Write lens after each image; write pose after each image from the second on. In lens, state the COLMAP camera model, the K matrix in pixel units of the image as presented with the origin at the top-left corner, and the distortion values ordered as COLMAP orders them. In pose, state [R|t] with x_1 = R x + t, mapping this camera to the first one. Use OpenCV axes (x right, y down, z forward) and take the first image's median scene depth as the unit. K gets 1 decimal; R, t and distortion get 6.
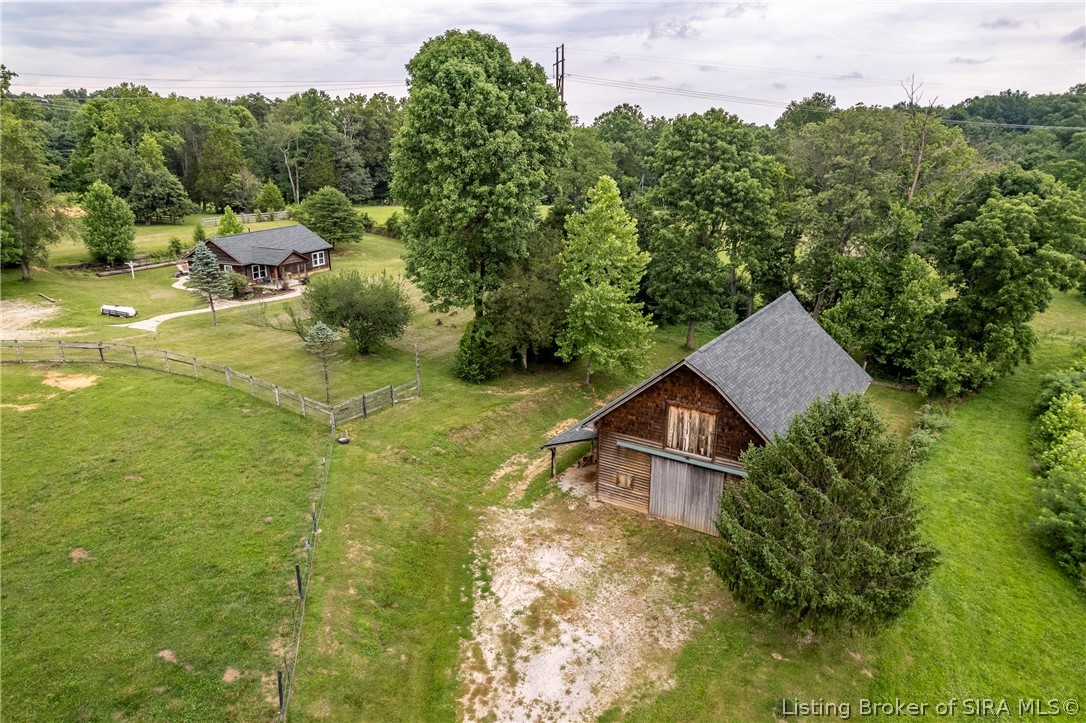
lens RADIAL K [[701.3, 0, 552.6], [0, 701.3, 359.9], [0, 0, 1]] dist [-0.086395, 0.082878]
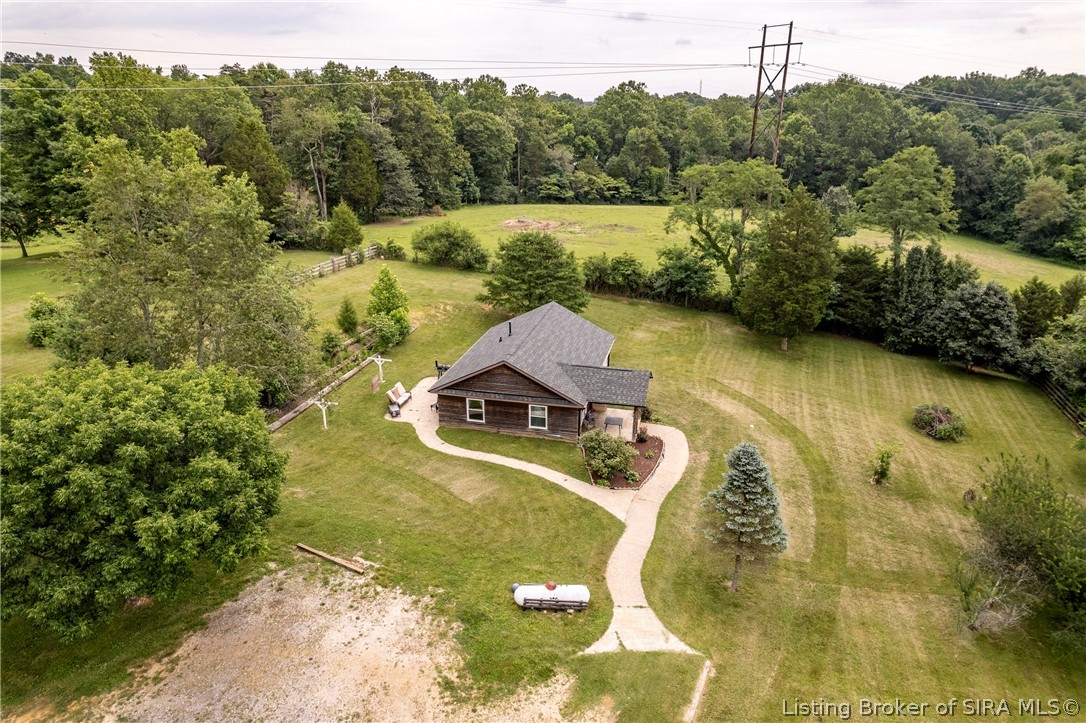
lens RADIAL K [[701.3, 0, 552.6], [0, 701.3, 359.9], [0, 0, 1]] dist [-0.086395, 0.082878]
pose [[0.975296, -0.067617, 0.210301, -0.353126], [0.057734, 0.996935, 0.052791, -0.124125], [-0.213226, -0.039346, 0.976210, 0.271376]]
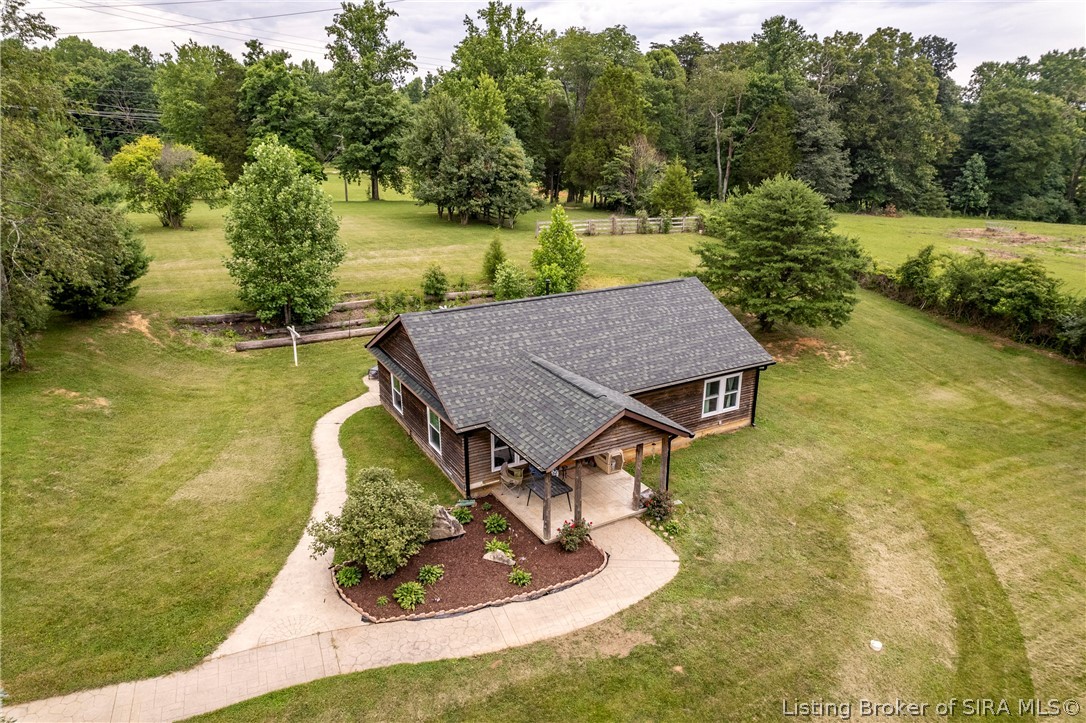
lens RADIAL K [[701.3, 0, 552.6], [0, 701.3, 359.9], [0, 0, 1]] dist [-0.086395, 0.082878]
pose [[0.825779, 0.182674, -0.533590, -0.158296], [-0.176102, 0.982305, 0.063757, -0.115651], [0.535795, 0.041317, 0.843336, 0.465644]]
